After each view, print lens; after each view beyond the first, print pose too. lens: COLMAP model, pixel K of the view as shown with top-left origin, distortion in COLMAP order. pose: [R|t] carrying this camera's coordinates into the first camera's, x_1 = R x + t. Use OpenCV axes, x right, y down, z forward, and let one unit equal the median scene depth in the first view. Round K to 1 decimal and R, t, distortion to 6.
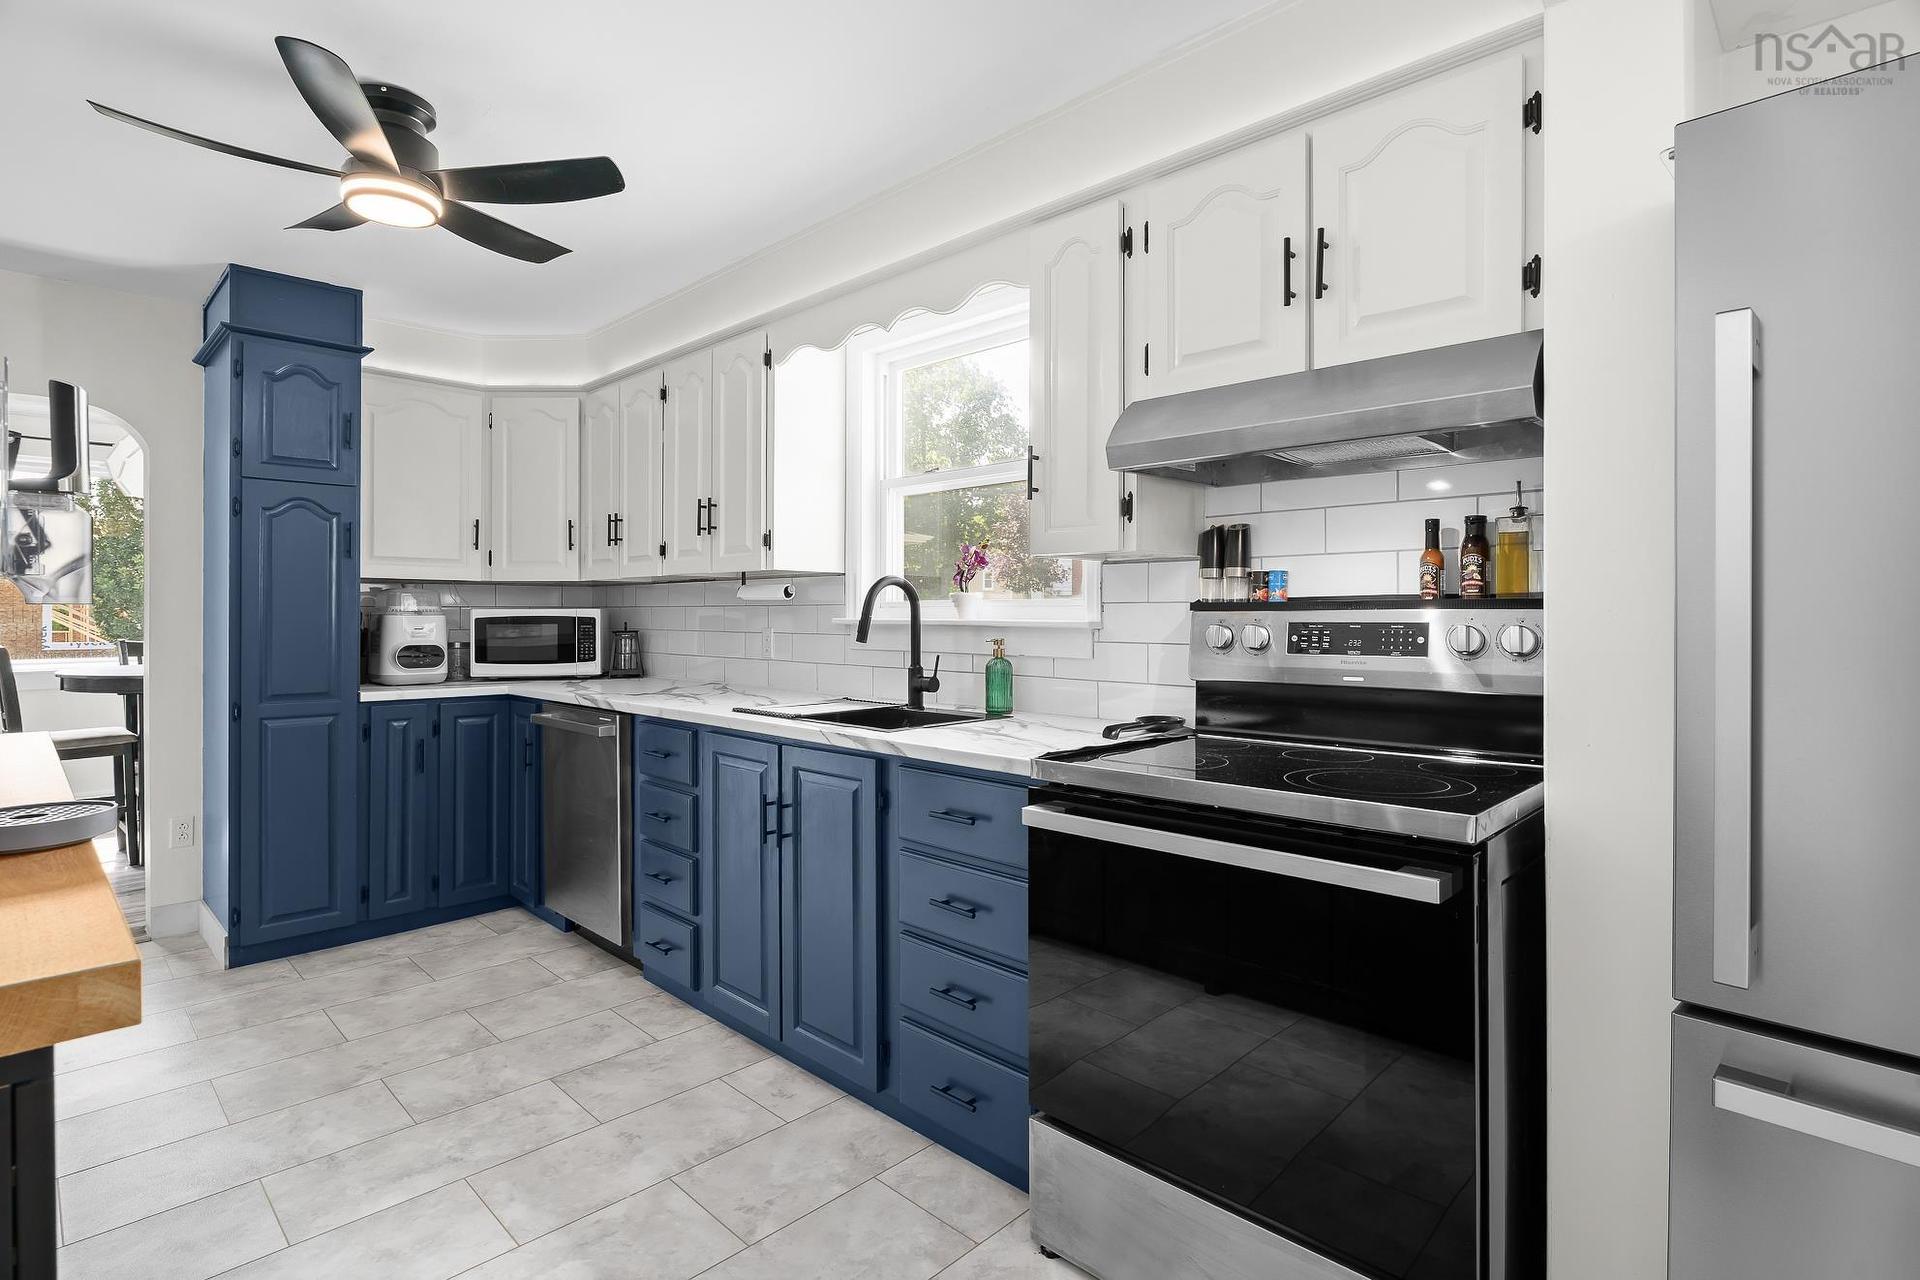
lens RADIAL K [[933.3, 0, 958.0], [0, 933.3, 631.7], [0, 0, 1]] dist [-0.010679, 0.001057]
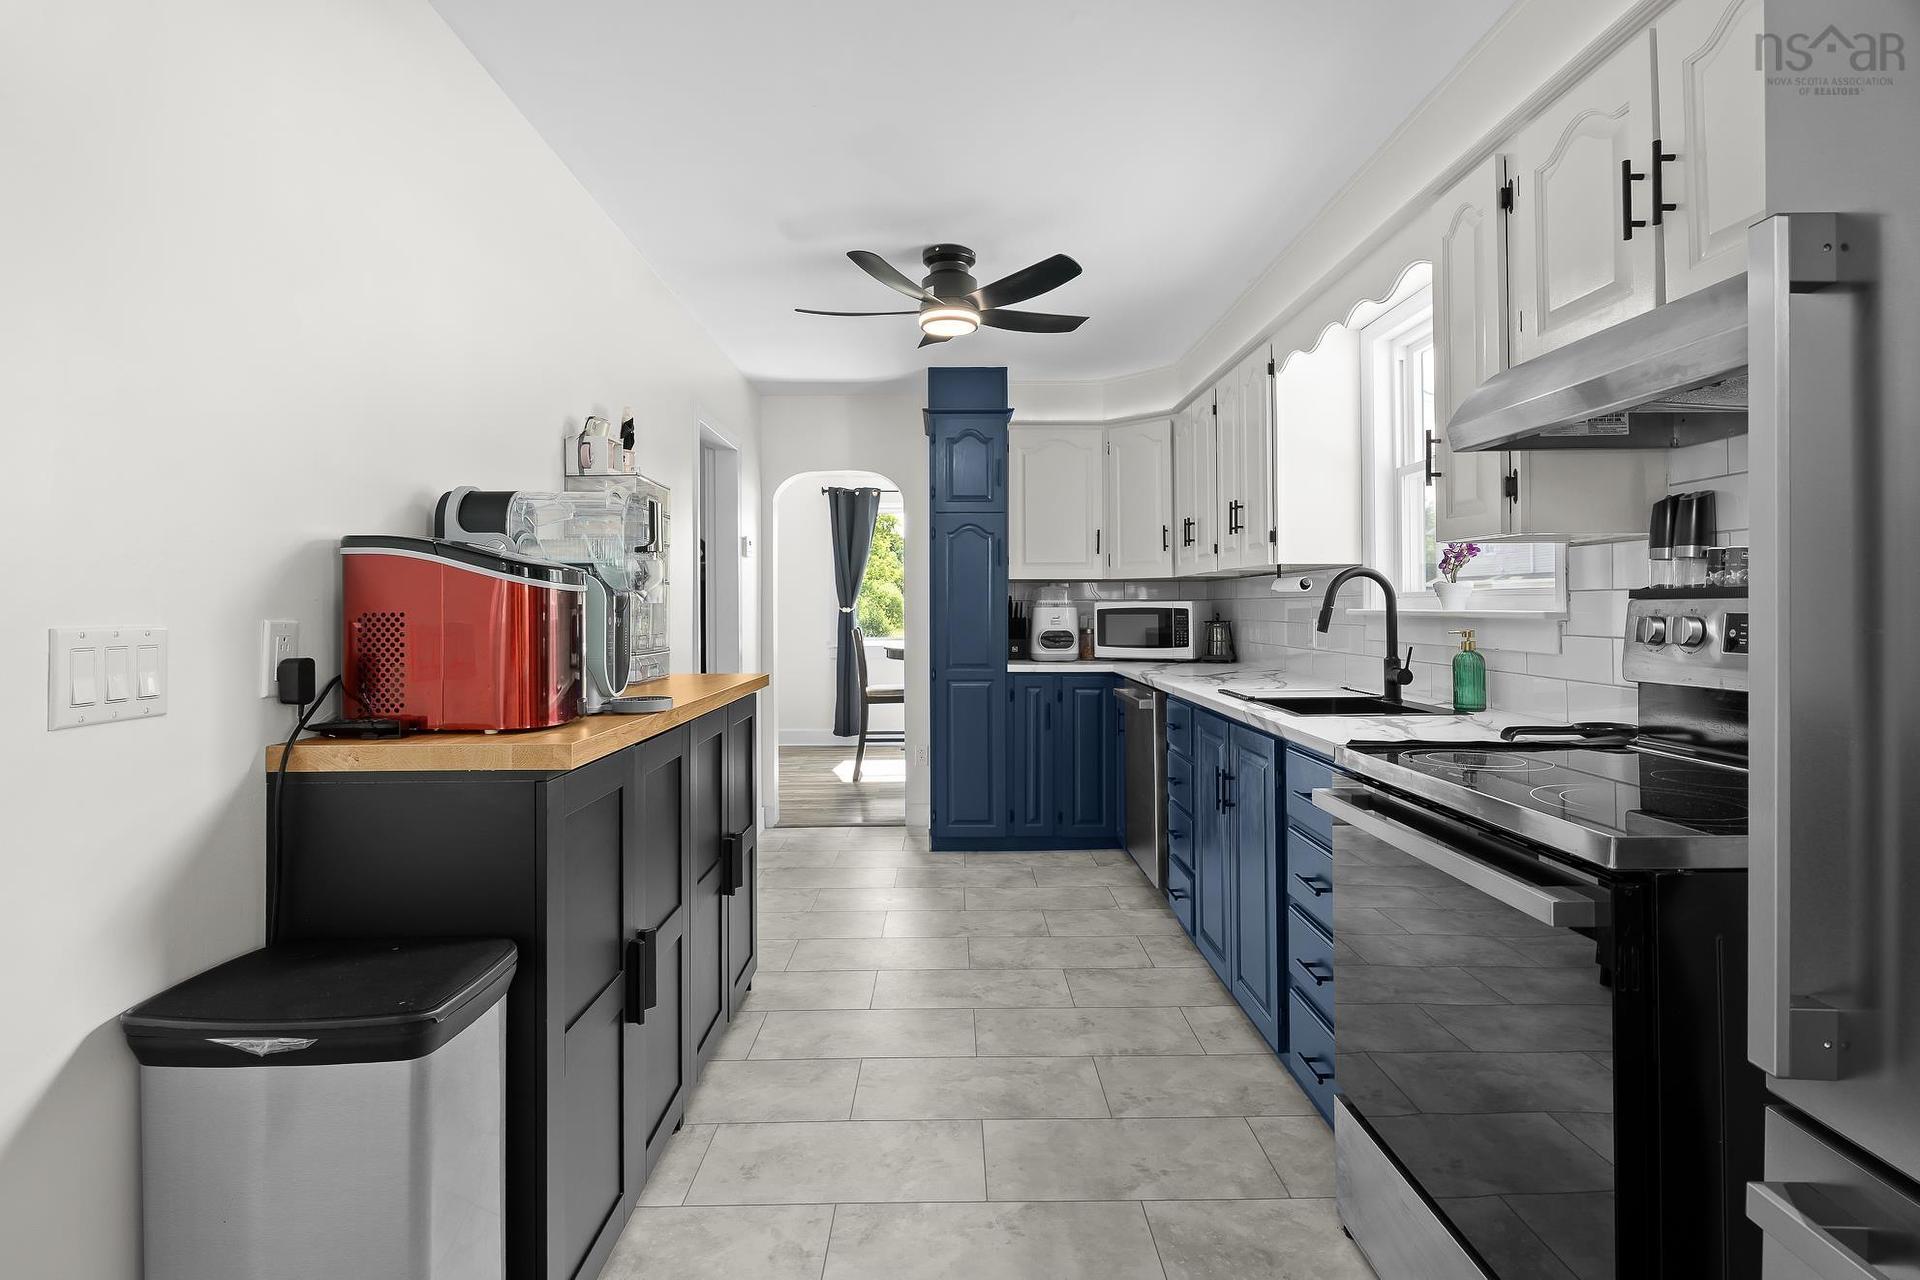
lens RADIAL K [[933.3, 0, 957.8], [0, 933.3, 619.3], [0, 0, 1]] dist [-0.010679, 0.001057]
pose [[0.713118, 0.006034, -0.701018, 0.314060], [-0.009370, 0.999956, -0.000925, 0.001839], [0.700981, 0.007229, 0.713143, -0.018551]]
